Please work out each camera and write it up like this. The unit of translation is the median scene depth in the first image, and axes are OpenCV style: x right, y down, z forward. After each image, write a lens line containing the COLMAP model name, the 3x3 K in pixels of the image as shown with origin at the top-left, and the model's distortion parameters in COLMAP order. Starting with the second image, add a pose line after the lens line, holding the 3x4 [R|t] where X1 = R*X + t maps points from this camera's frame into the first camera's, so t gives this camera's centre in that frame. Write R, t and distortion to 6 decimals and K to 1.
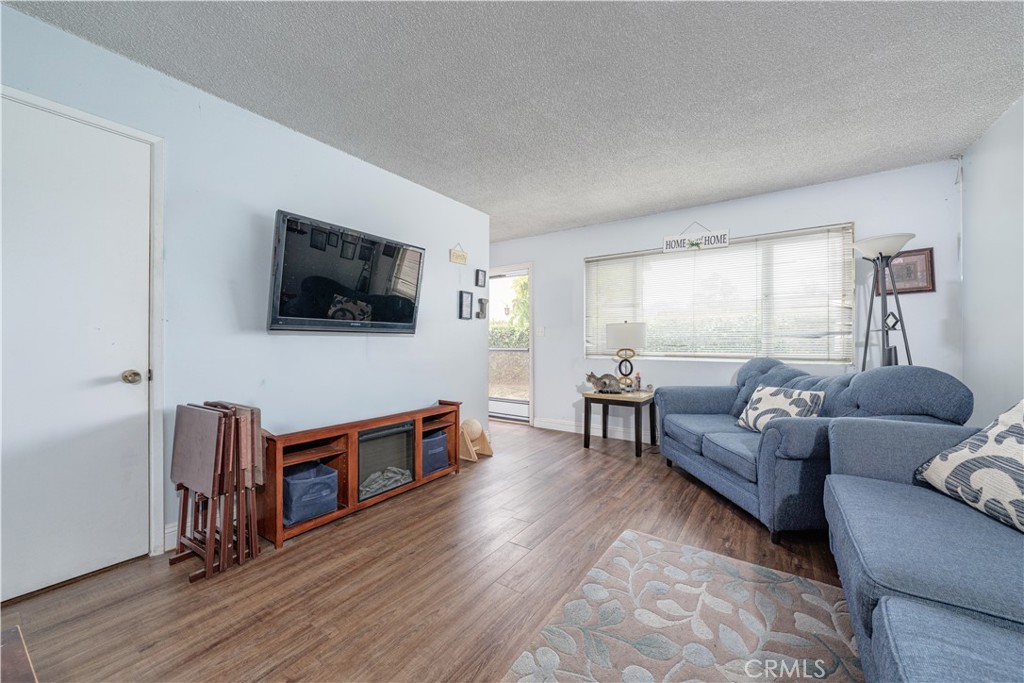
lens RADIAL K [[390.7, 0, 510.4], [0, 390.7, 341.0], [0, 0, 1]] dist [0.003098, 0.000085]
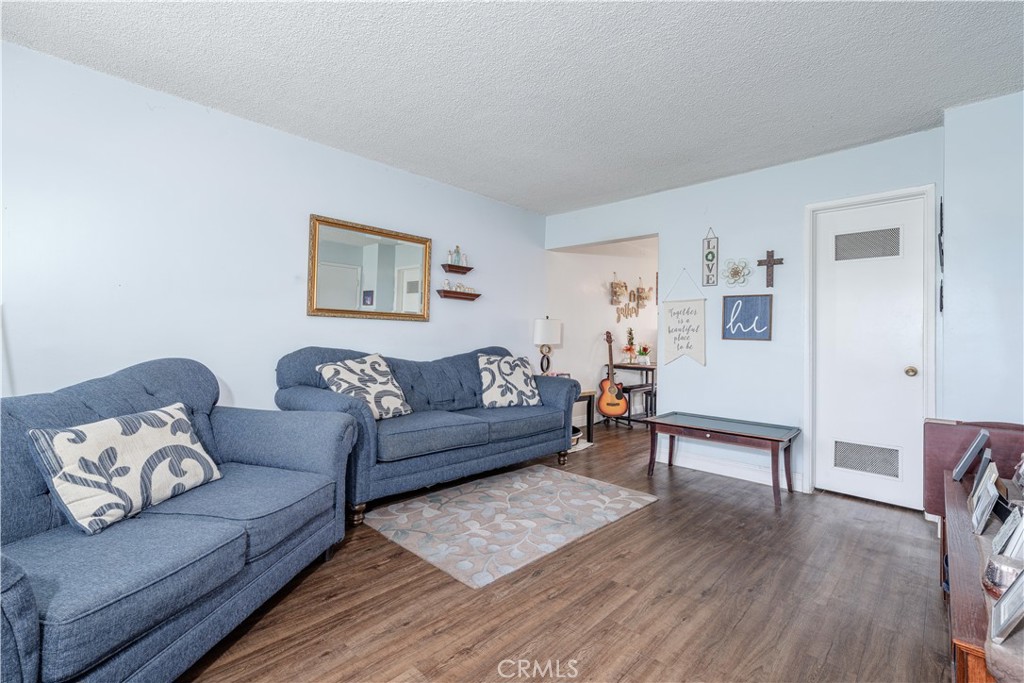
lens RADIAL K [[475.3, 0, 515.8], [0, 475.3, 339.2], [0, 0, 1]] dist [-0.002012, -0.000118]
pose [[-0.989195, -0.019095, 0.145359, 0.128519], [-0.019961, 0.999791, -0.004499, 0.013496], [-0.145243, -0.007352, -0.989369, 2.397942]]
